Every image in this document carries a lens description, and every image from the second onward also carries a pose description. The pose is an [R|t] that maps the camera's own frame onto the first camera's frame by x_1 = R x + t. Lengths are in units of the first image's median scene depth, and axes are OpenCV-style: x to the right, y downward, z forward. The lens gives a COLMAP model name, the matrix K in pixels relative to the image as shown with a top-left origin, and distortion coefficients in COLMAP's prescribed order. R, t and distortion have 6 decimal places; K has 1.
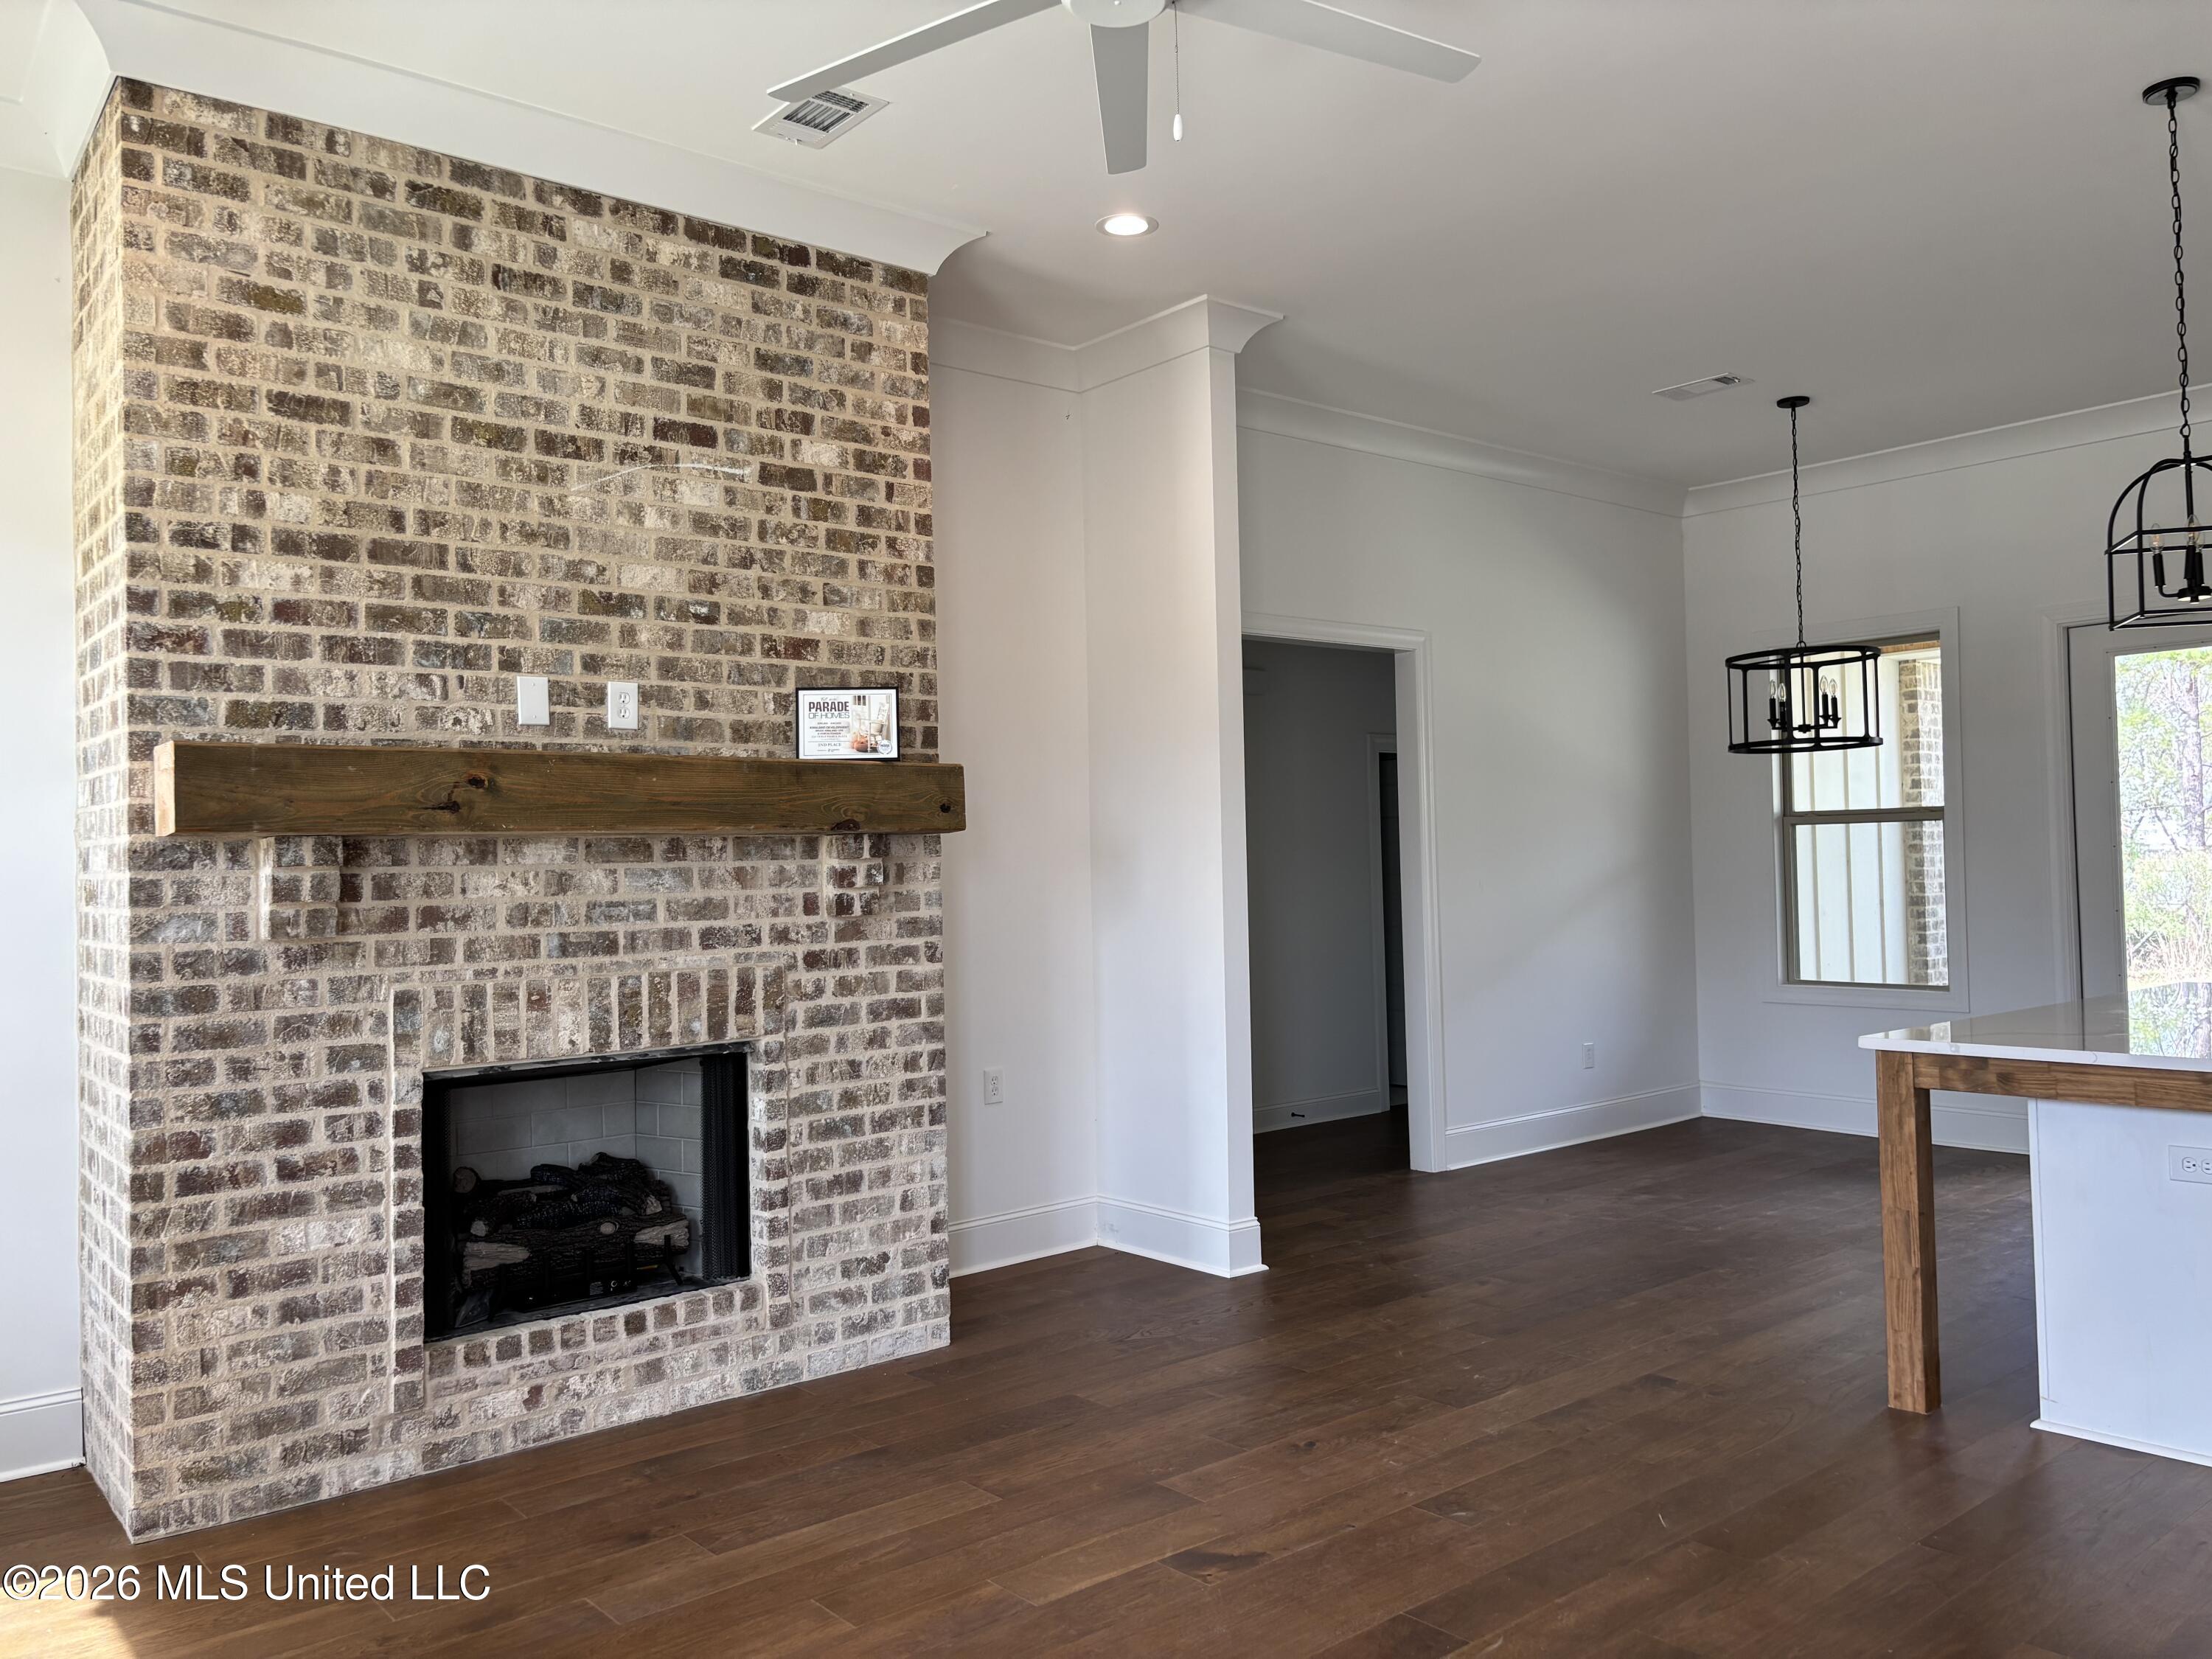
lens RADIAL K [[1678.9, 0, 1113.5], [0, 1678.9, 840.8], [0, 0, 1]] dist [0.033078, -0.014756]
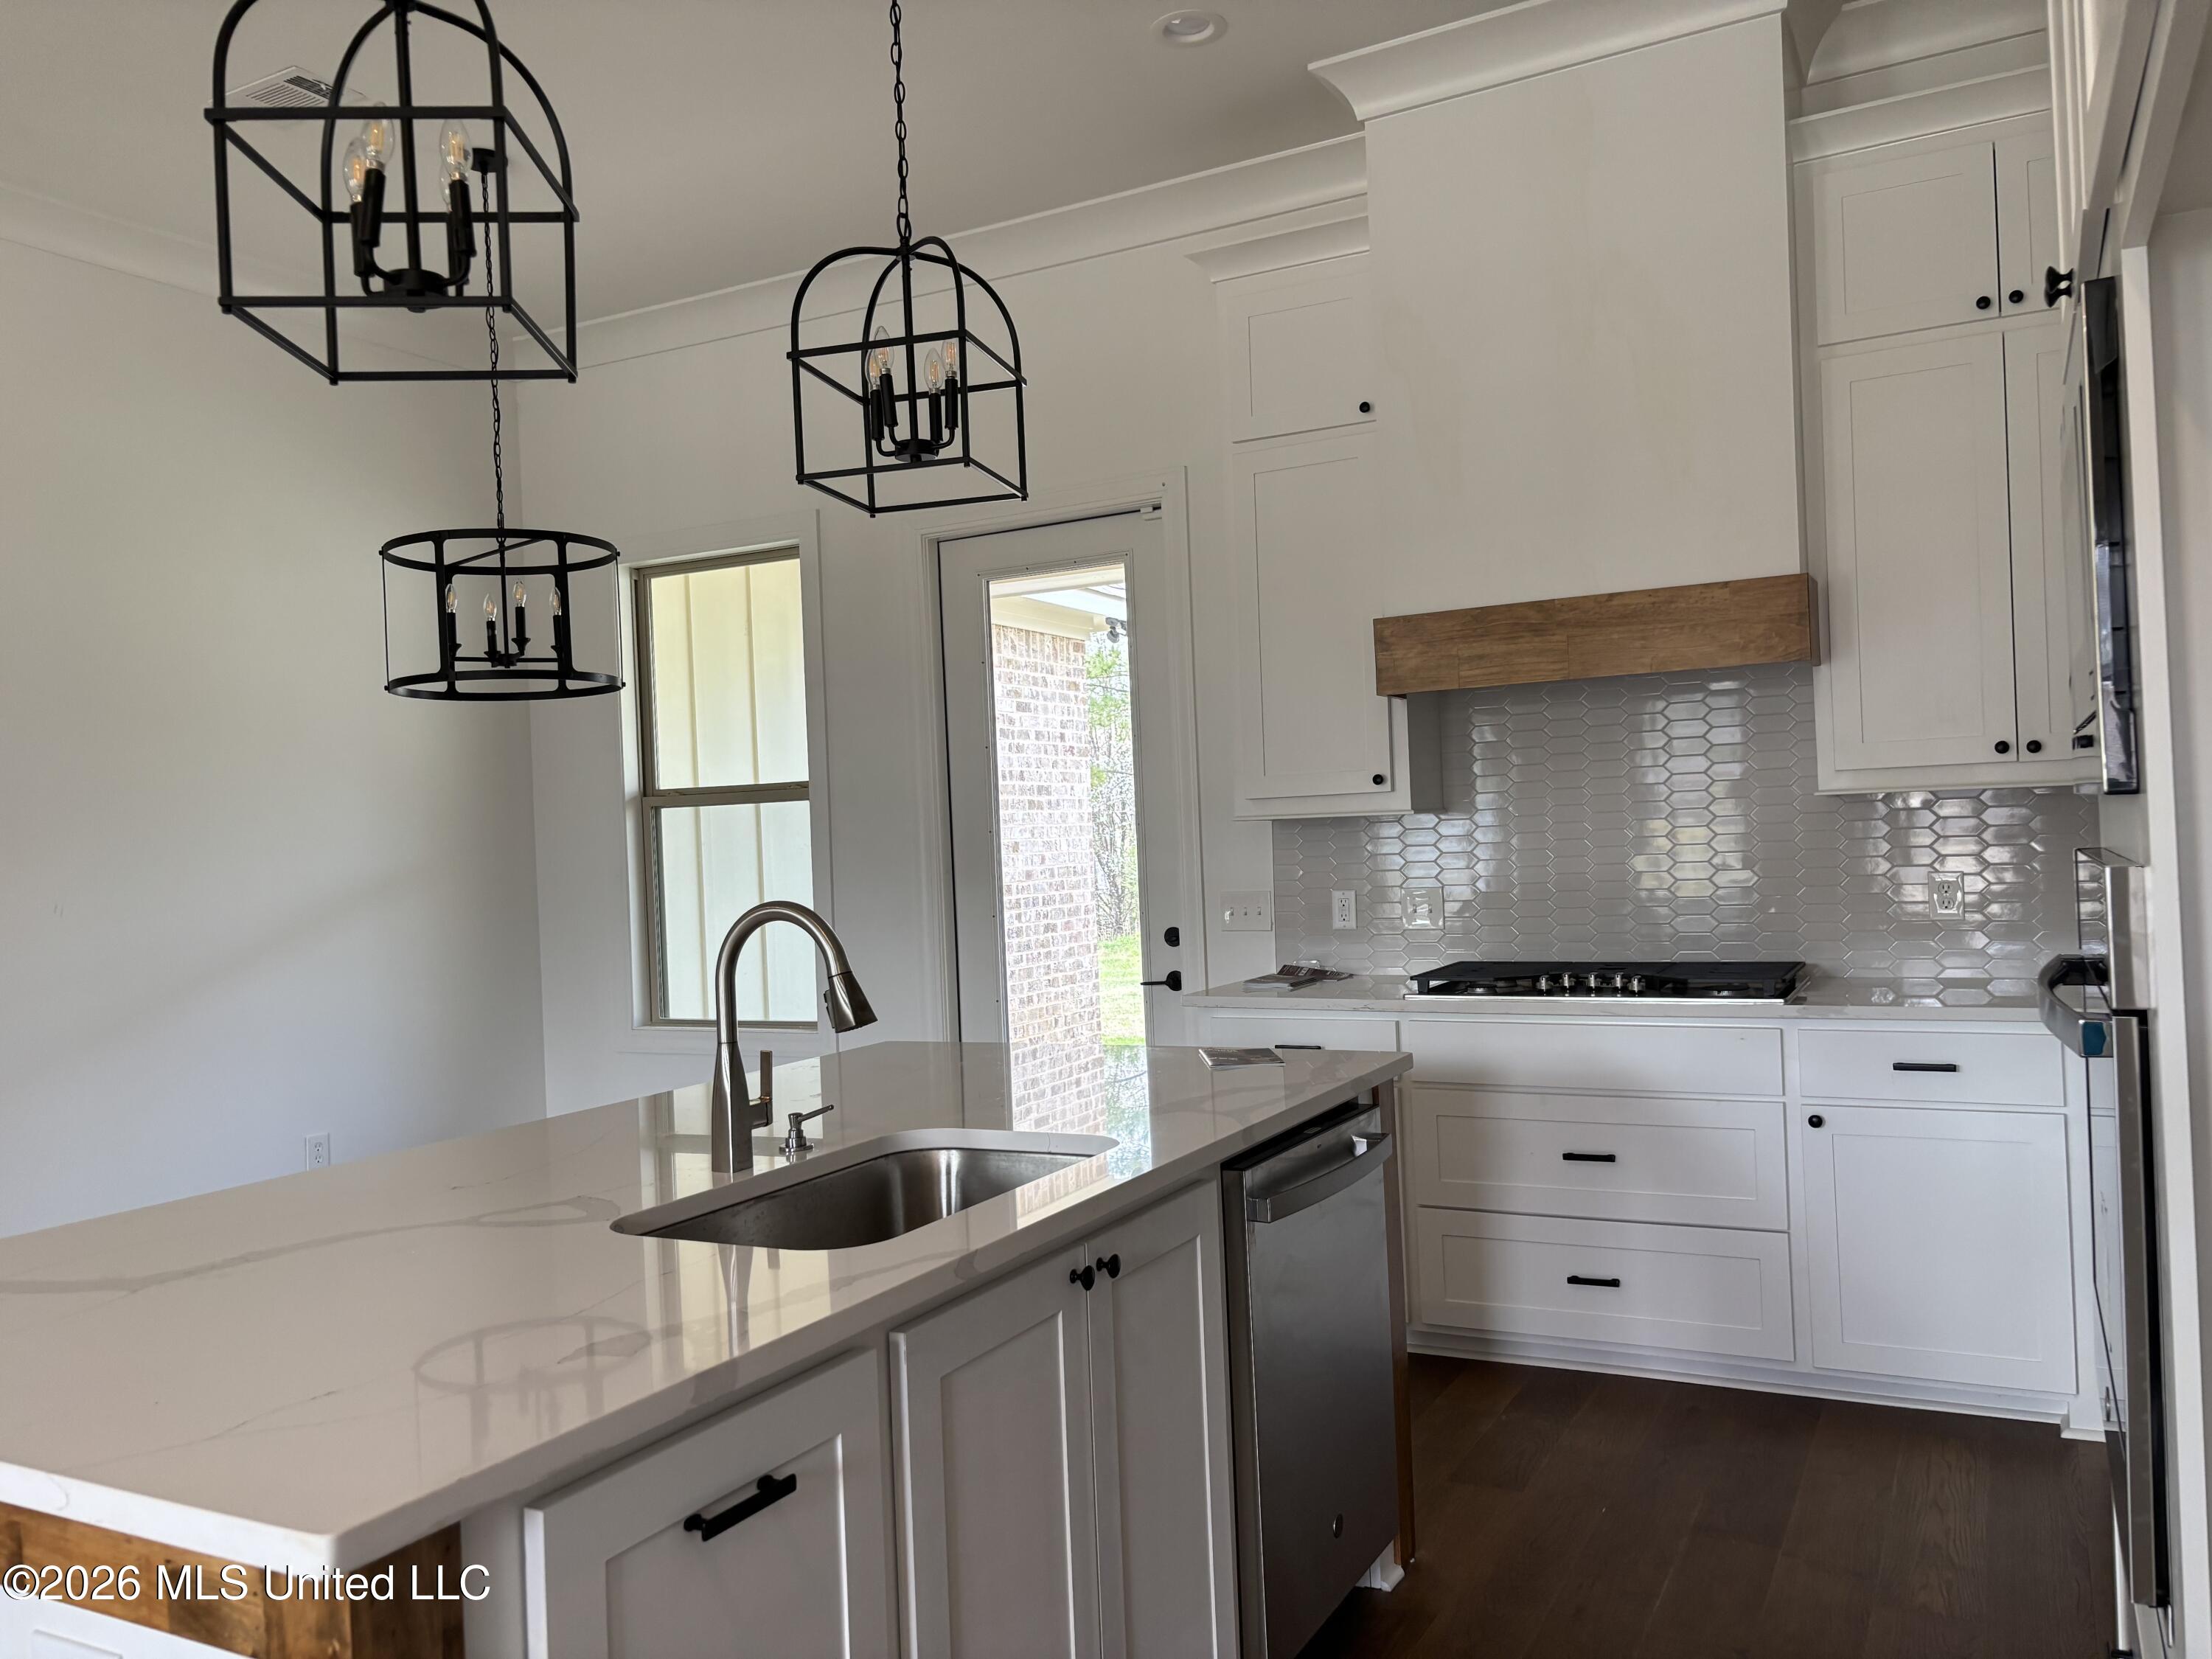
lens RADIAL K [[1706.4, 0, 1011.0], [0, 1706.4, 847.0], [0, 0, 1]] dist [0.002464, -0.083767]
pose [[0.940685, -0.028483, 0.338083, 0.367009], [0.022498, 0.999513, 0.021608, -0.006243], [-0.338534, -0.012720, 0.940868, 0.301458]]
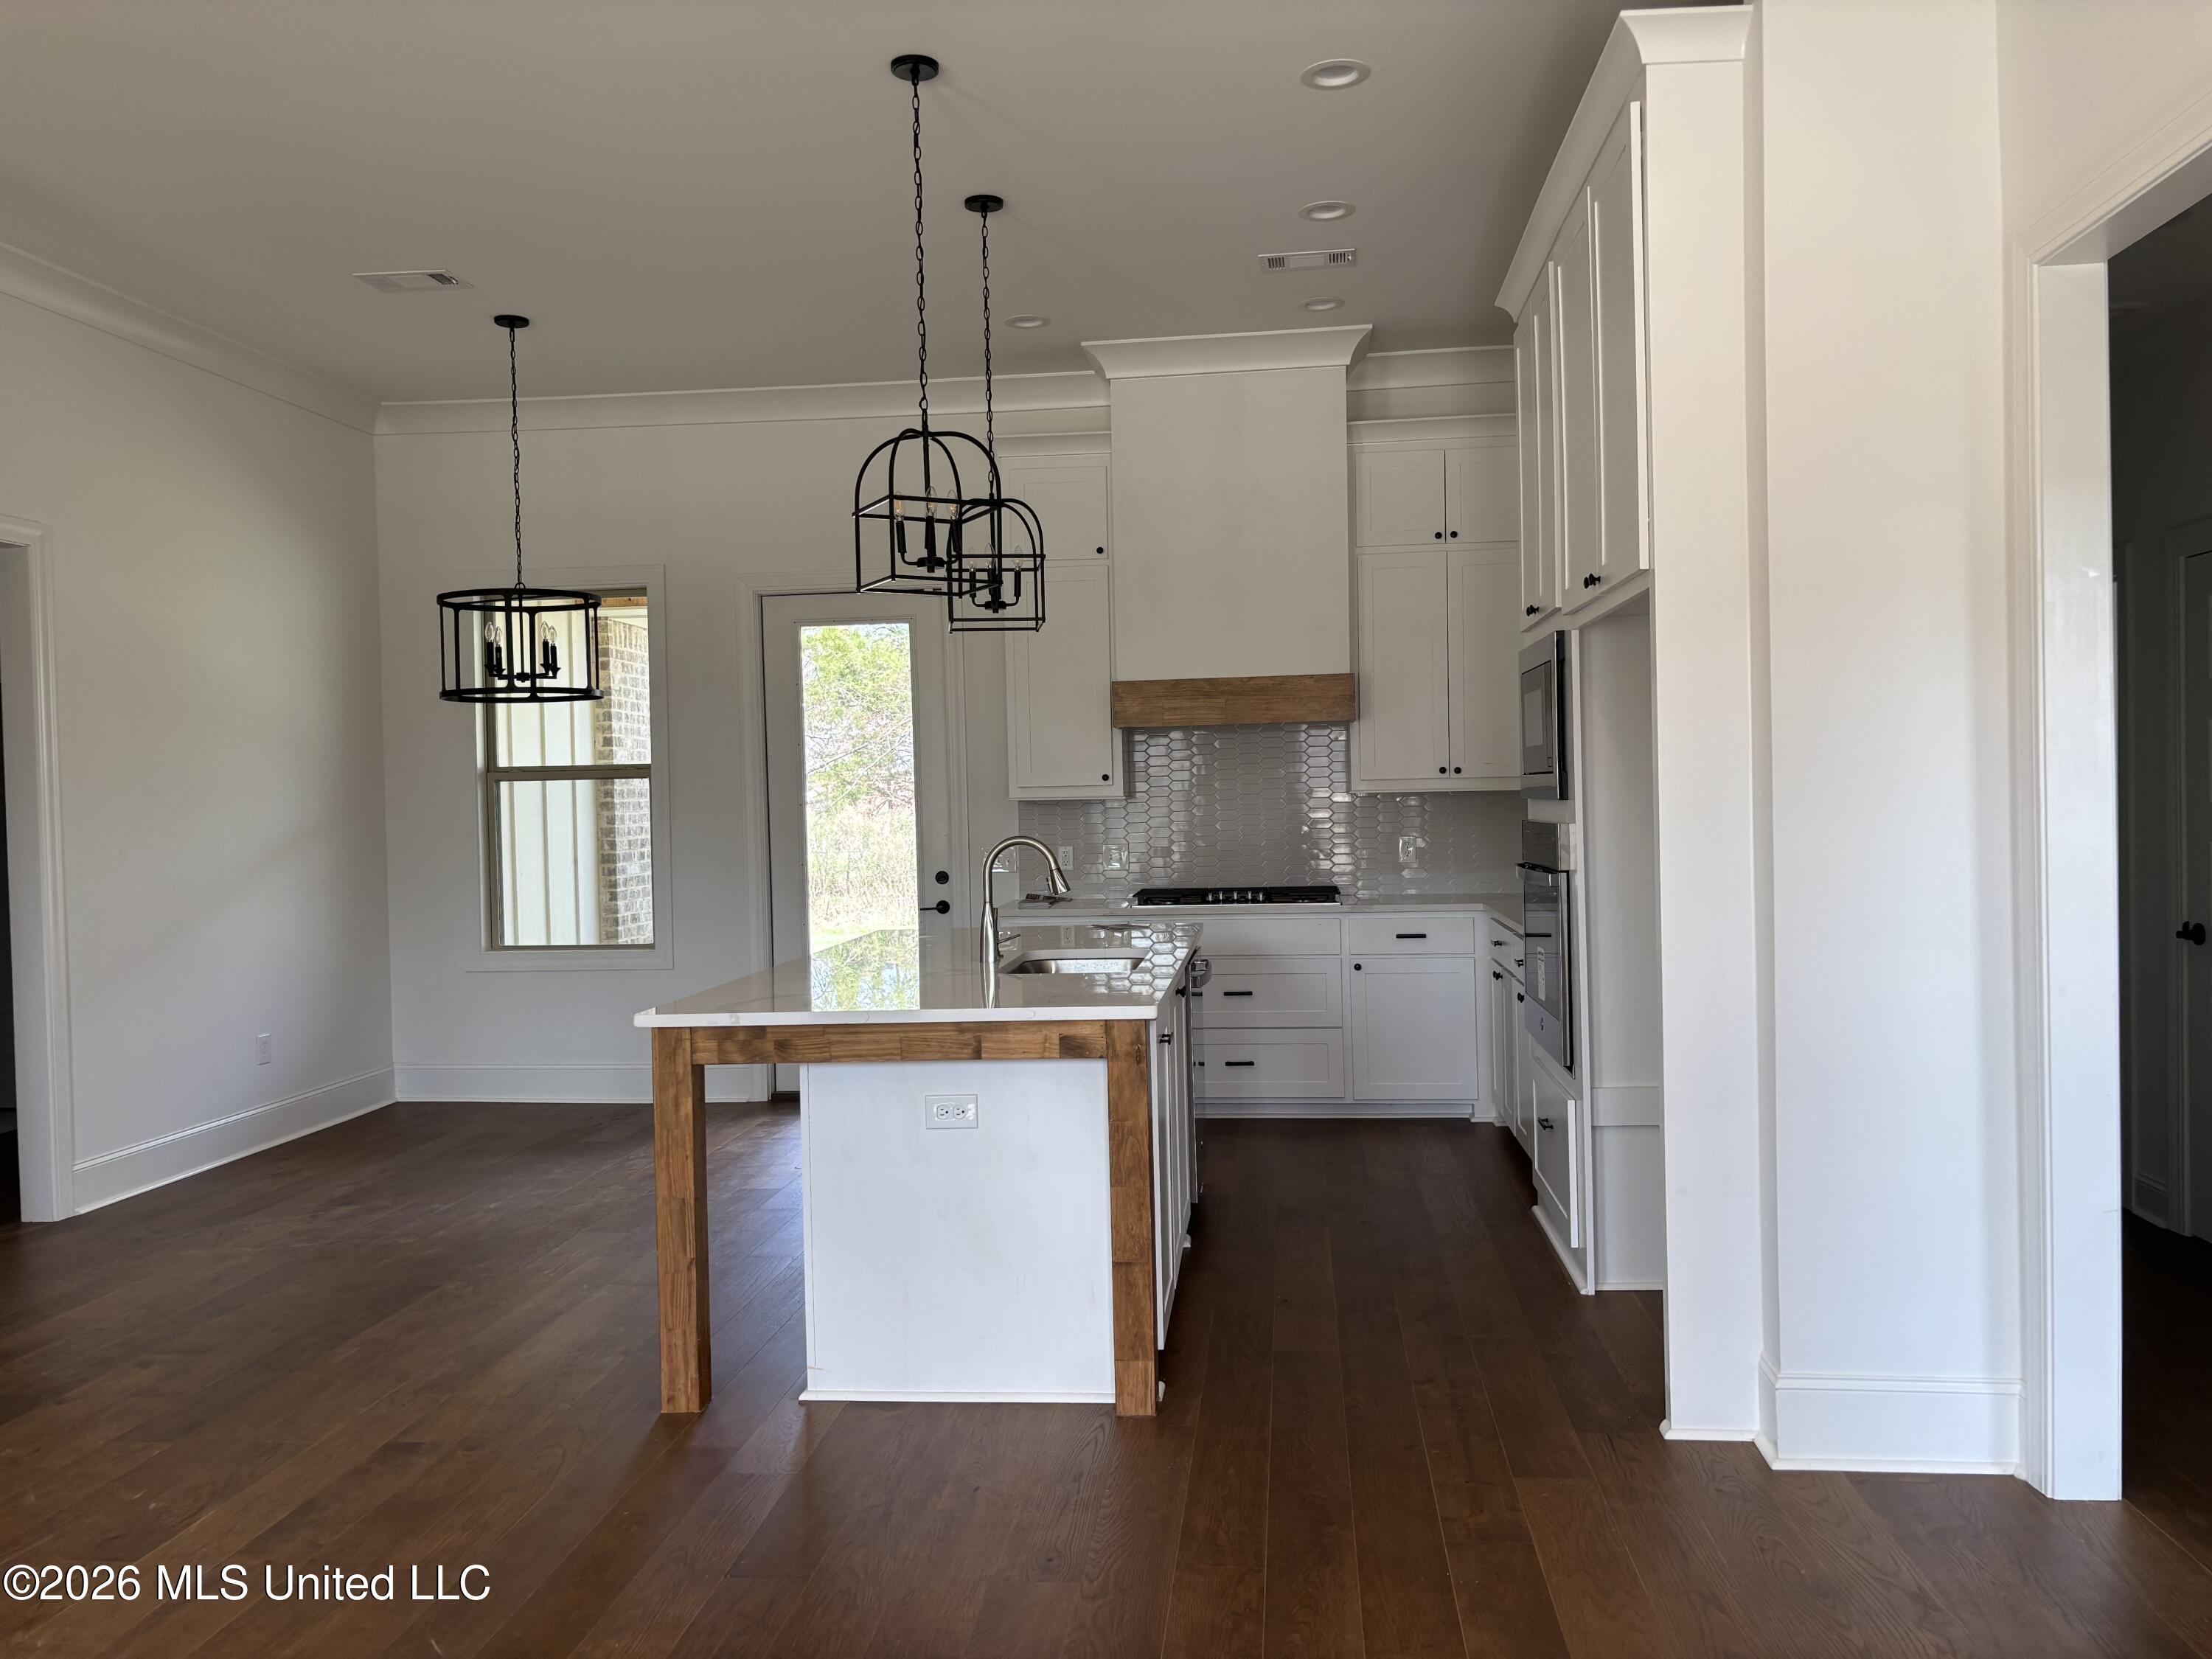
lens RADIAL K [[1641.8, 0, 1109.2], [0, 1641.8, 823.2], [0, 0, 1]] dist [0.032072, -0.040321]
pose [[0.713875, -0.005232, 0.700254, 0.003797], [-0.005318, 0.999903, 0.012893, 0.000488], [-0.700253, -0.012928, 0.713778, 0.130171]]
